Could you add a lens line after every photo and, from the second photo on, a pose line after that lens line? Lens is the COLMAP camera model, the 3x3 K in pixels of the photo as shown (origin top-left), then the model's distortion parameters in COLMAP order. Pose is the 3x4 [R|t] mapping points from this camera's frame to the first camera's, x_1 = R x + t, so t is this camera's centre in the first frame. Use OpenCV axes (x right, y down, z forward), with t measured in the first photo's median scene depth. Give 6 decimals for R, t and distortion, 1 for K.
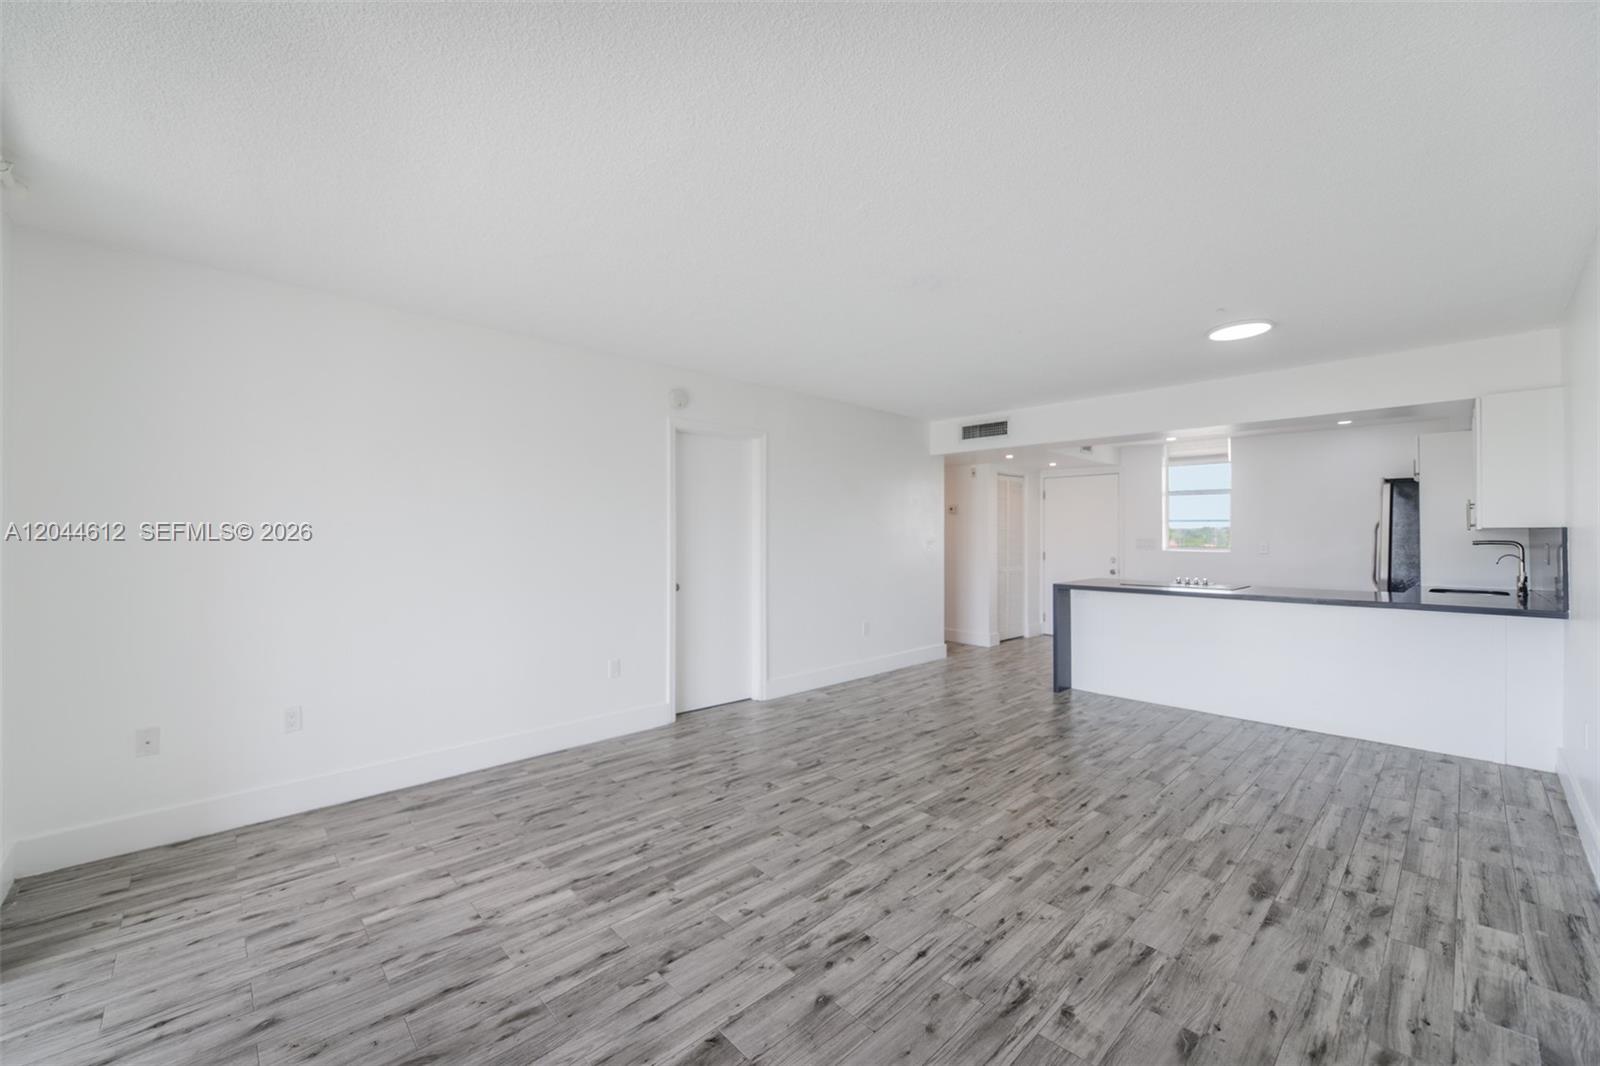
lens RADIAL K [[638.2, 0, 795.3], [0, 638.2, 530.9], [0, 0, 1]] dist [-0.000613, -0.000402]
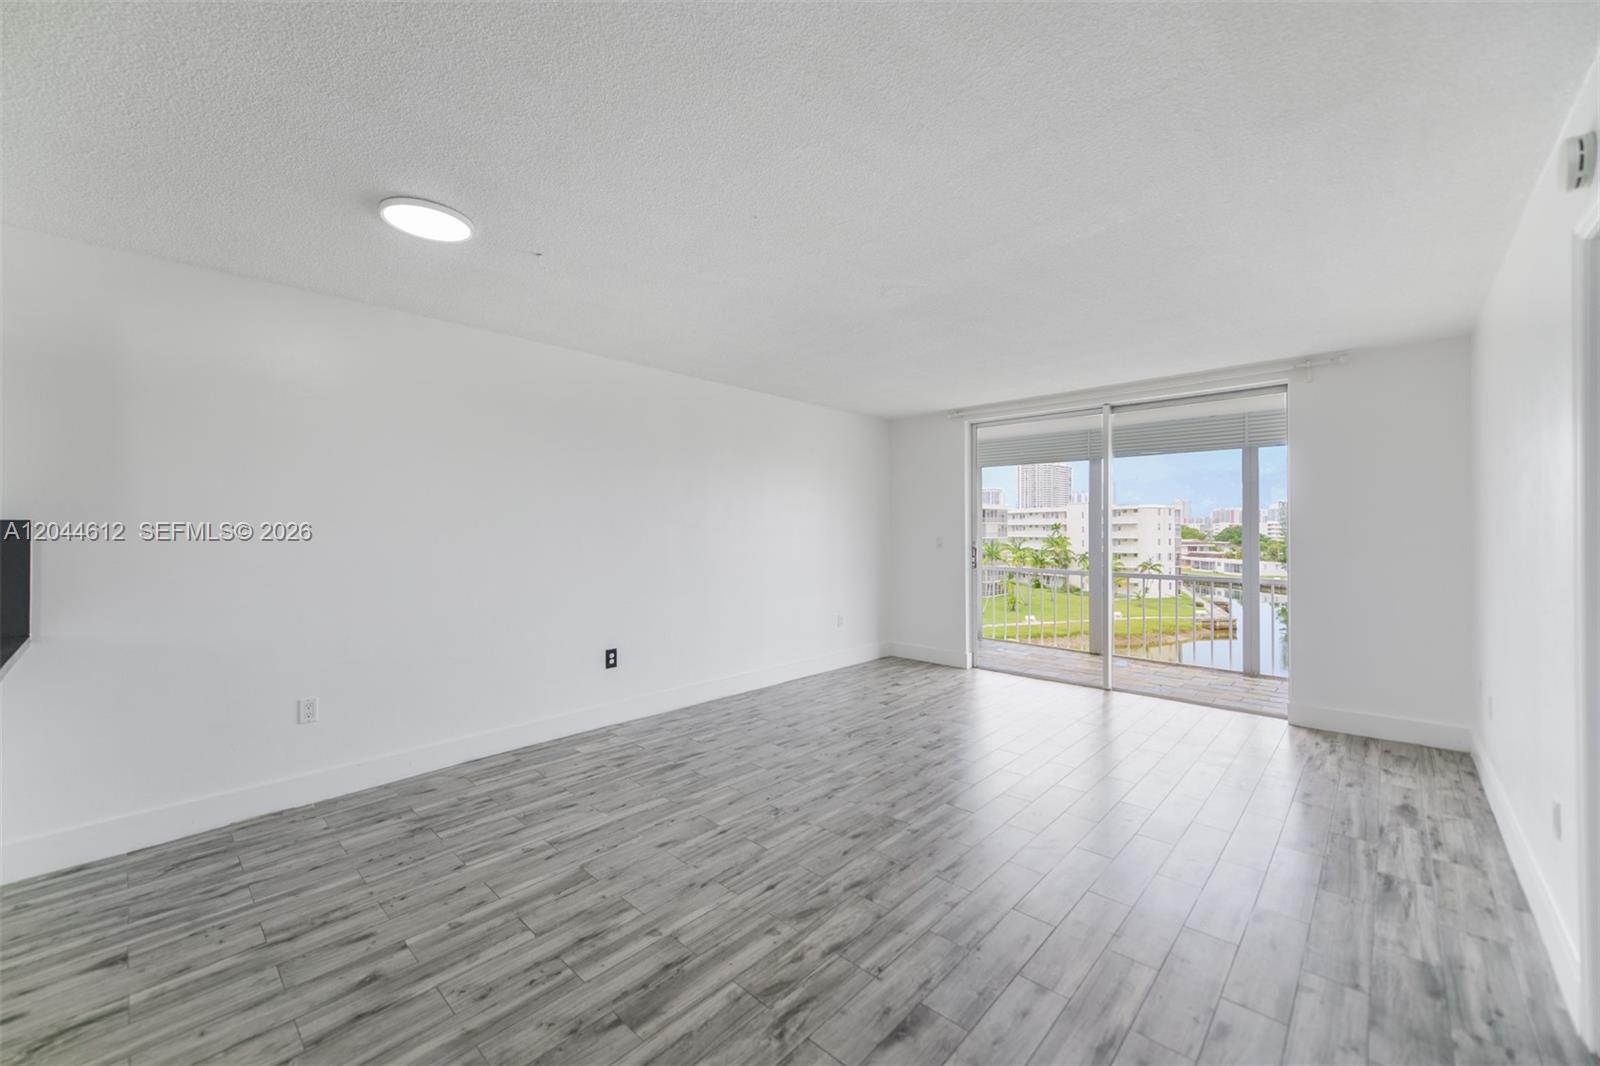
lens RADIAL K [[613.8, 0, 800.0], [0, 613.8, 533.0], [0, 0, 1]] dist [0.015109, -0.000121]
pose [[-0.997955, -0.002003, -0.063883, 0.429997], [-0.002272, 0.999989, 0.004139, 0.004651], [0.063874, 0.004275, -0.997949, 2.014113]]
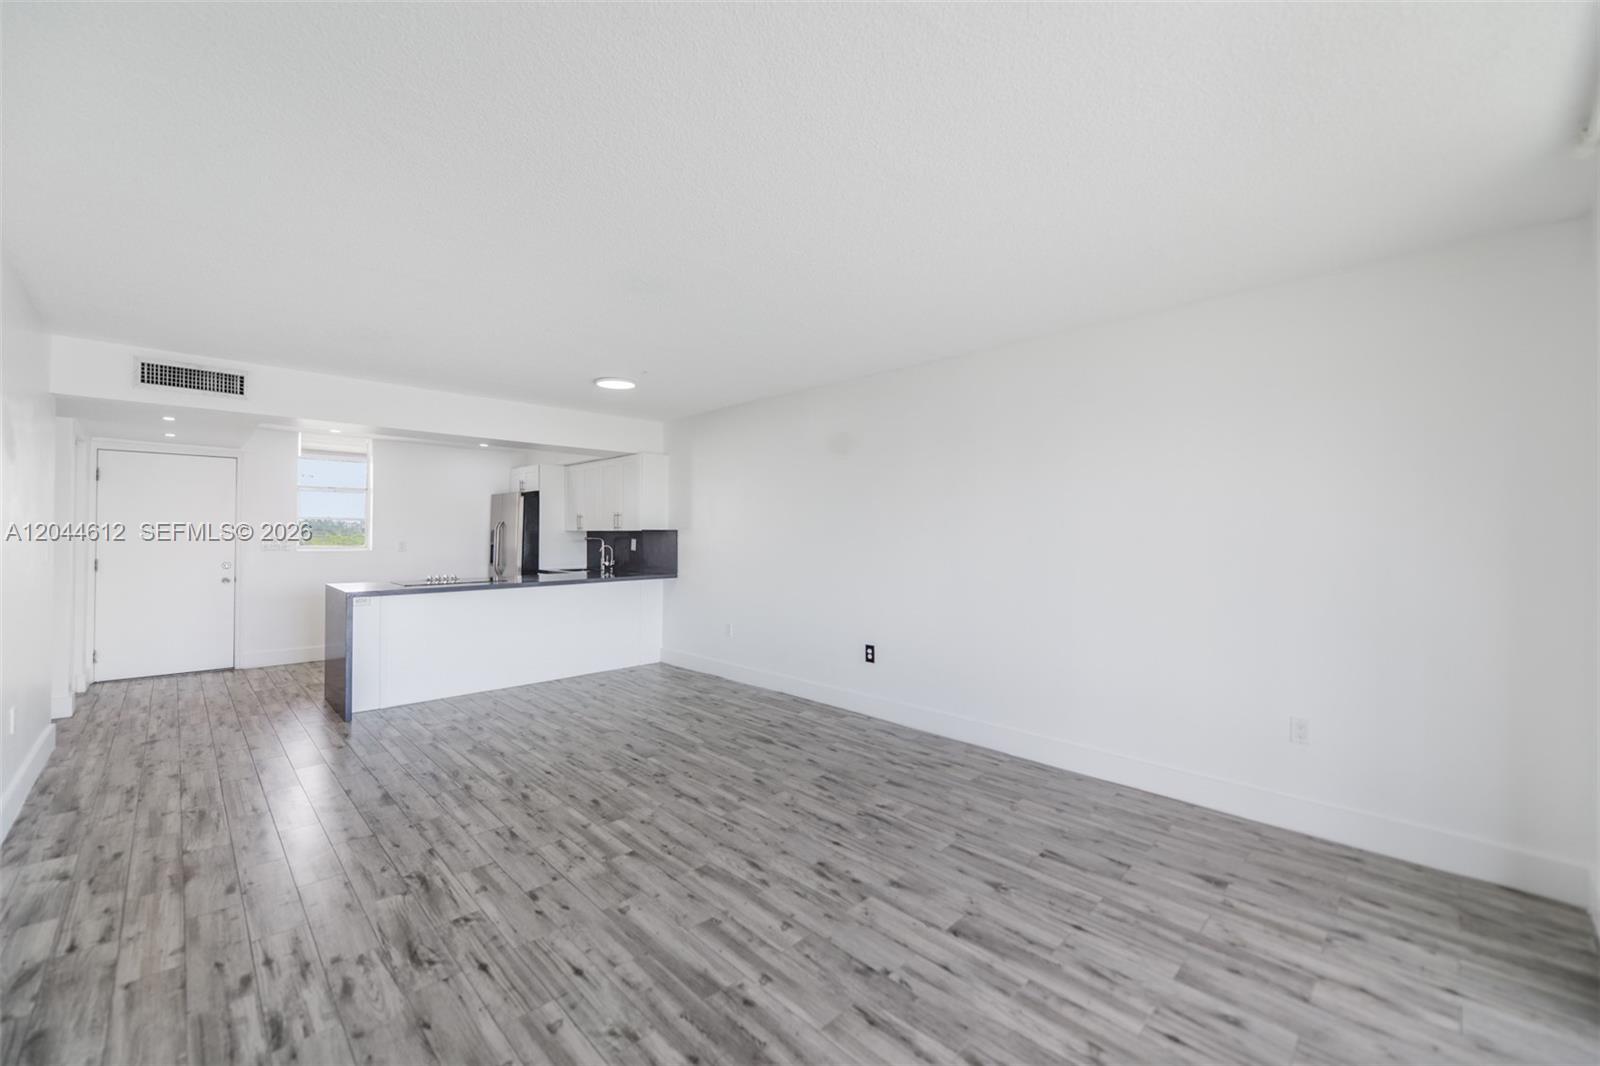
lens RADIAL K [[638.2, 0, 795.3], [0, 638.2, 530.9], [0, 0, 1]] dist [-0.000613, -0.000402]
pose [[-0.025092, 0.002830, 0.999681, -0.810294], [-0.005544, 0.999980, -0.002970, 0.002981], [-0.999670, -0.005617, -0.025076, 0.788427]]
